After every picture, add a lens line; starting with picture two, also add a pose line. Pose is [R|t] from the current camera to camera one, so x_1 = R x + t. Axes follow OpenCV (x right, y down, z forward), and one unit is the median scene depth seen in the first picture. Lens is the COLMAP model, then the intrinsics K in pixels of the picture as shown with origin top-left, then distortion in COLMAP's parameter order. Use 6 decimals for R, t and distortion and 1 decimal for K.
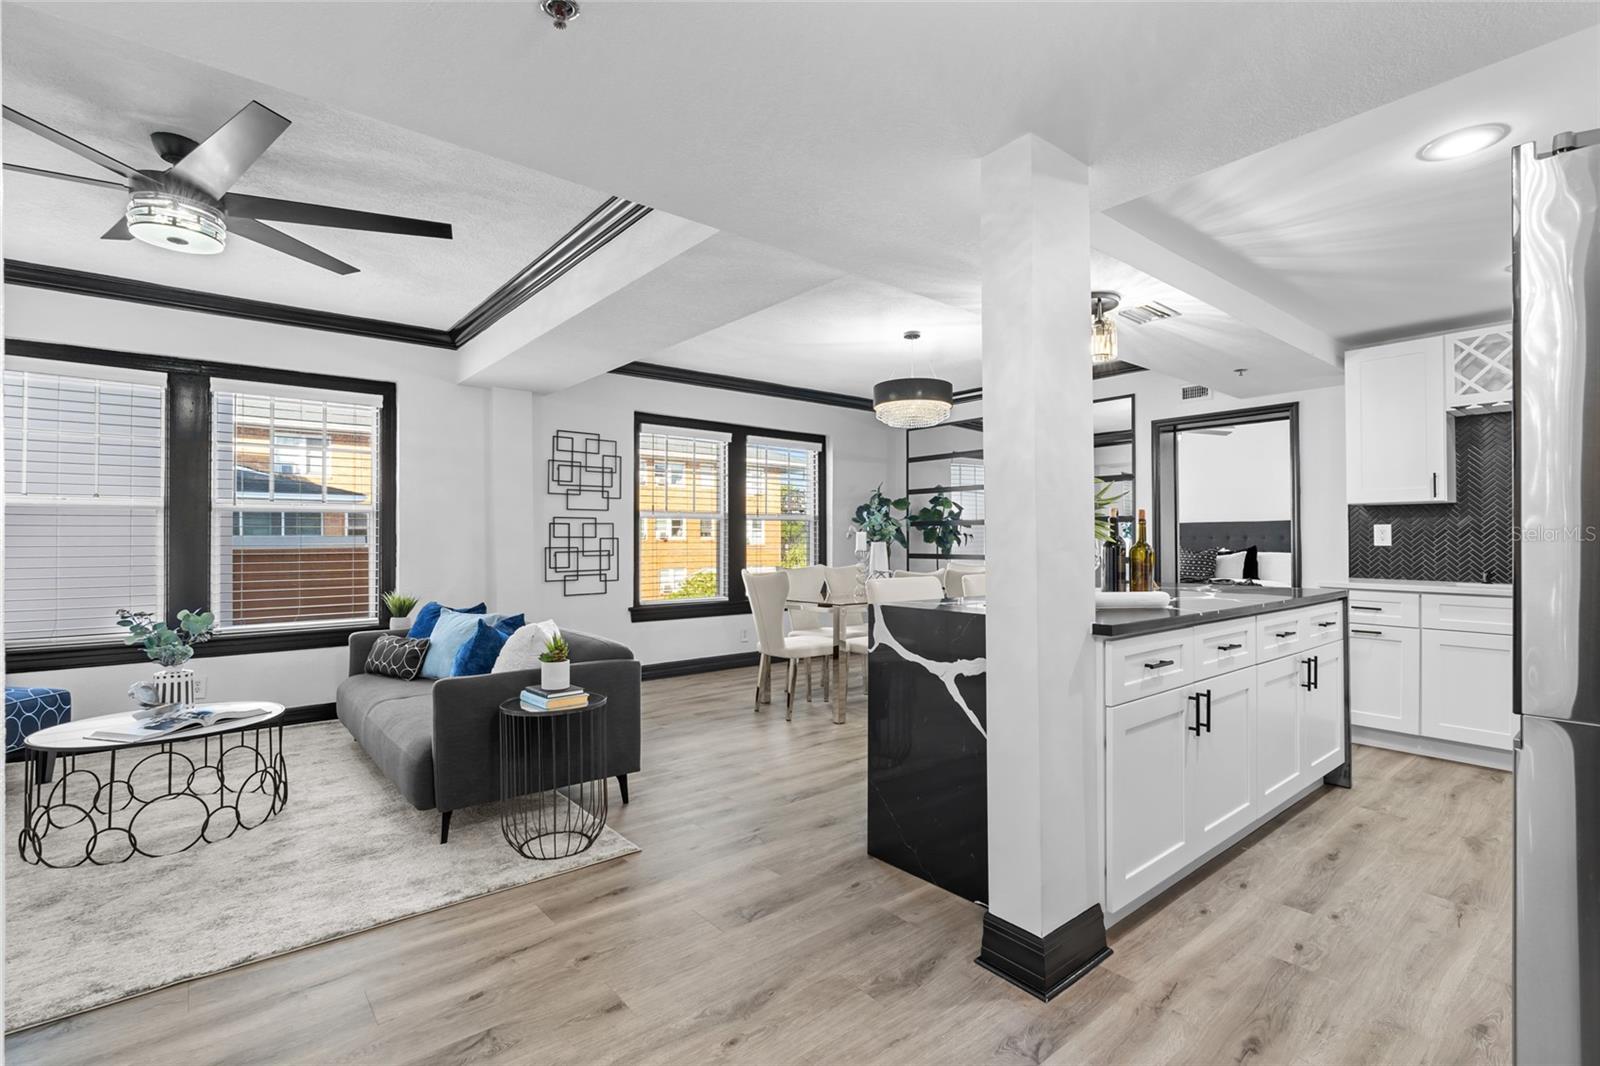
lens RADIAL K [[733.8, 0, 798.8], [0, 733.8, 527.0], [0, 0, 1]] dist [-0.010806, 0.003546]
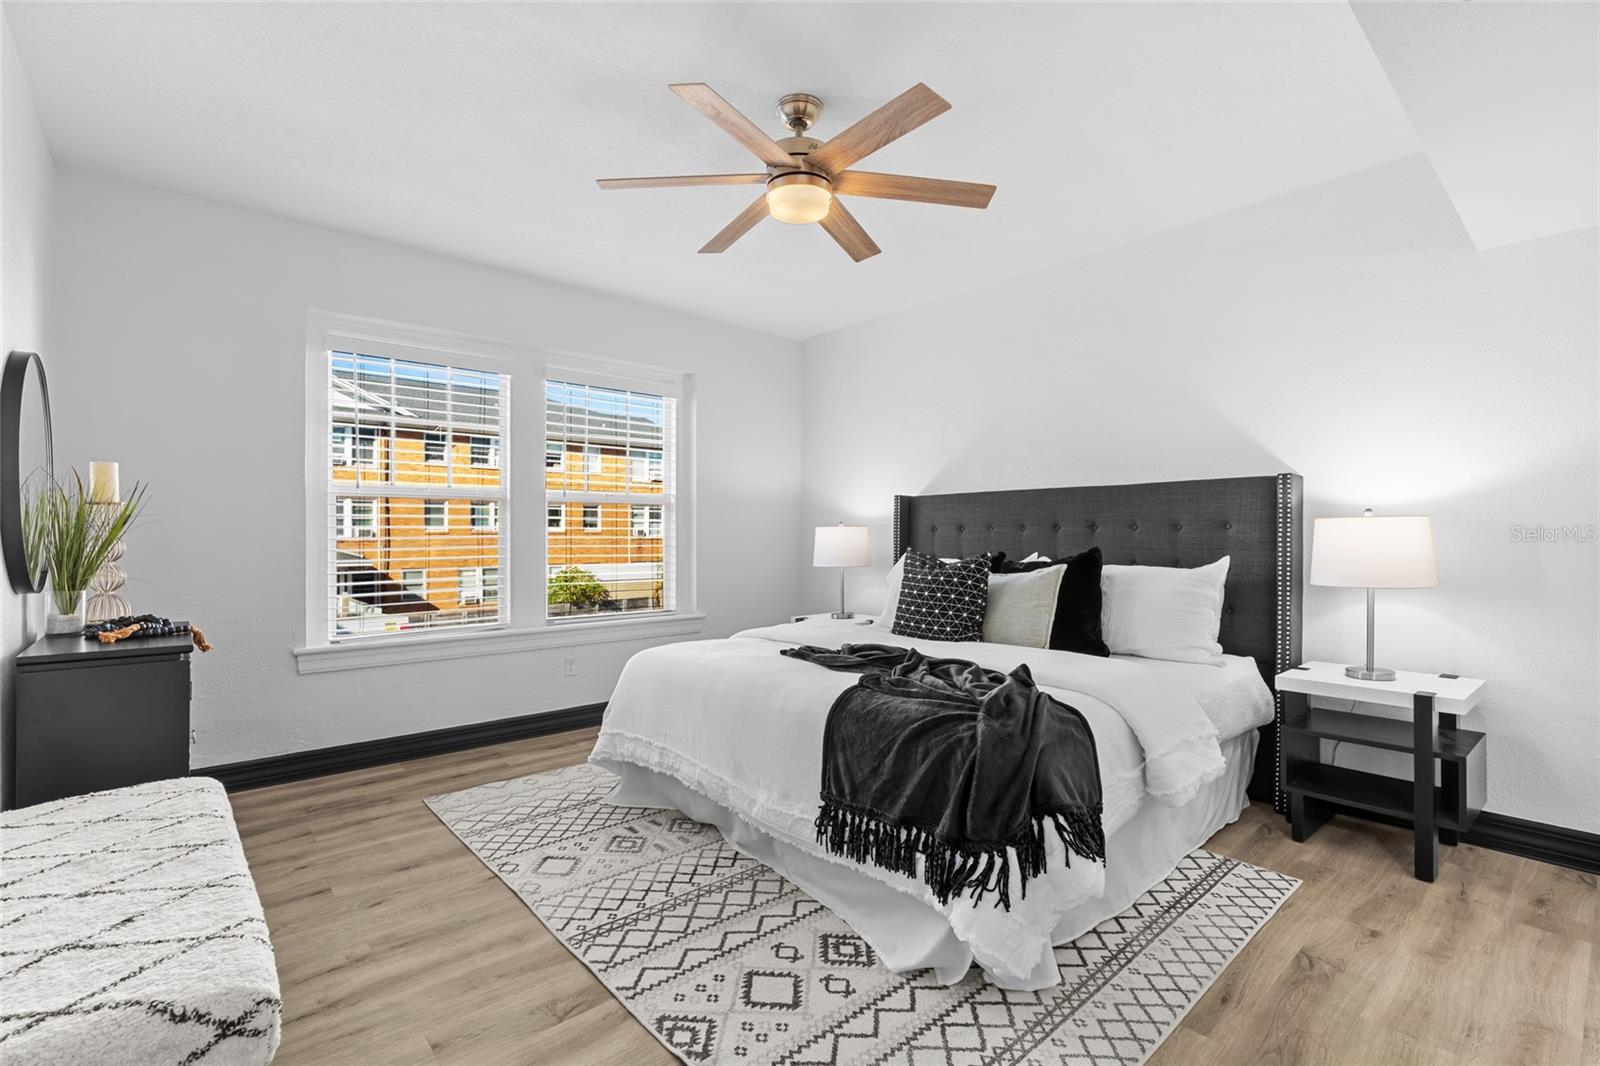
lens RADIAL K [[733.8, 0, 796.8], [0, 733.8, 532.3], [0, 0, 1]] dist [-0.010806, 0.003546]
pose [[0.999617, 0.002323, 0.027575, 0.711116], [-0.002779, 0.999860, 0.016515, 0.018371], [-0.027533, -0.016586, 0.999483, 0.979674]]
